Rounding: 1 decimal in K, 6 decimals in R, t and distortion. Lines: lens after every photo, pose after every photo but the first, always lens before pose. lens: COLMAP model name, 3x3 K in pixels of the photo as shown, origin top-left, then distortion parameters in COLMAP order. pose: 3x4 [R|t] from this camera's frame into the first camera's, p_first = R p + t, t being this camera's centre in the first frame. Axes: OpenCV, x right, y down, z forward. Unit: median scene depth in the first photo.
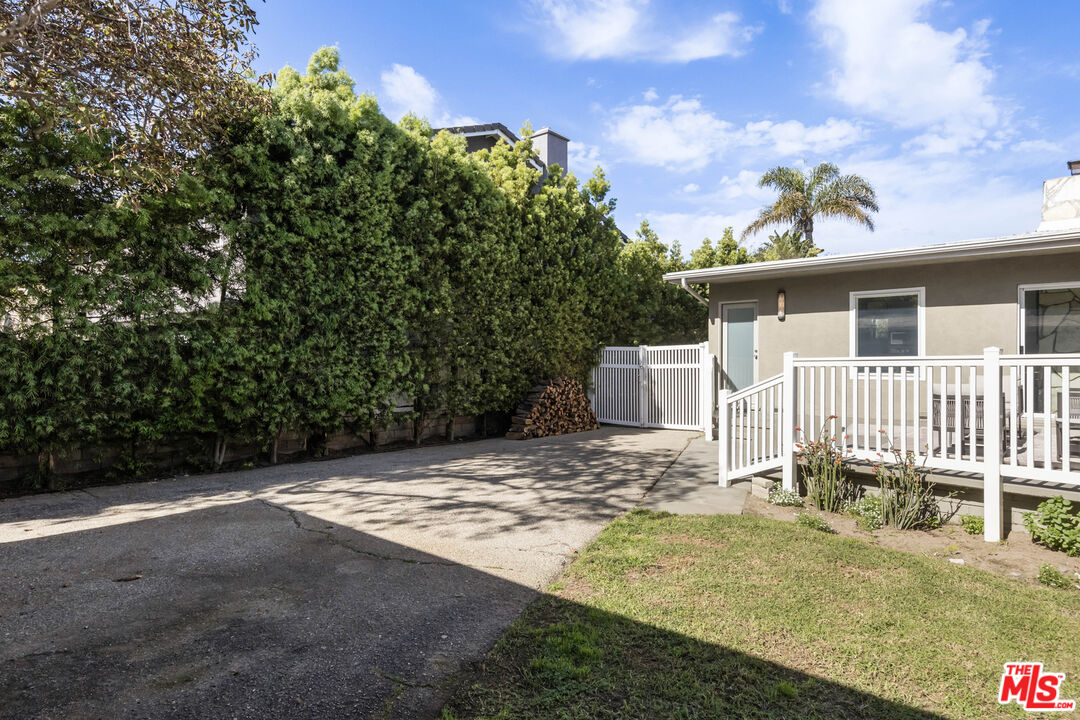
lens RADIAL K [[747.2, 0, 540.0], [0, 747.2, 360.0], [0, 0, 1]] dist [0.014238, 0.003003]
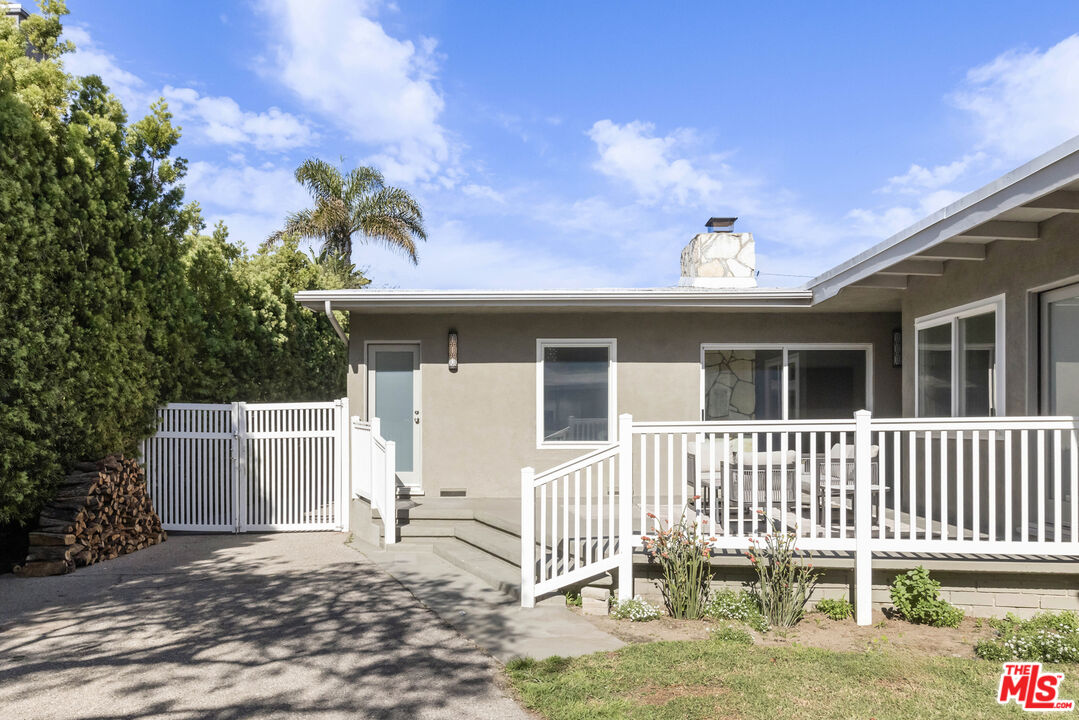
lens RADIAL K [[962.1, 0, 539.6], [0, 962.1, 420.3], [0, 0, 1]] dist [0.019117, 0.013590]
pose [[0.689684, 0.002110, 0.724108, -0.286057], [0.000957, 0.999992, -0.003825, -0.000711], [-0.724110, 0.003331, 0.689676, 0.268677]]
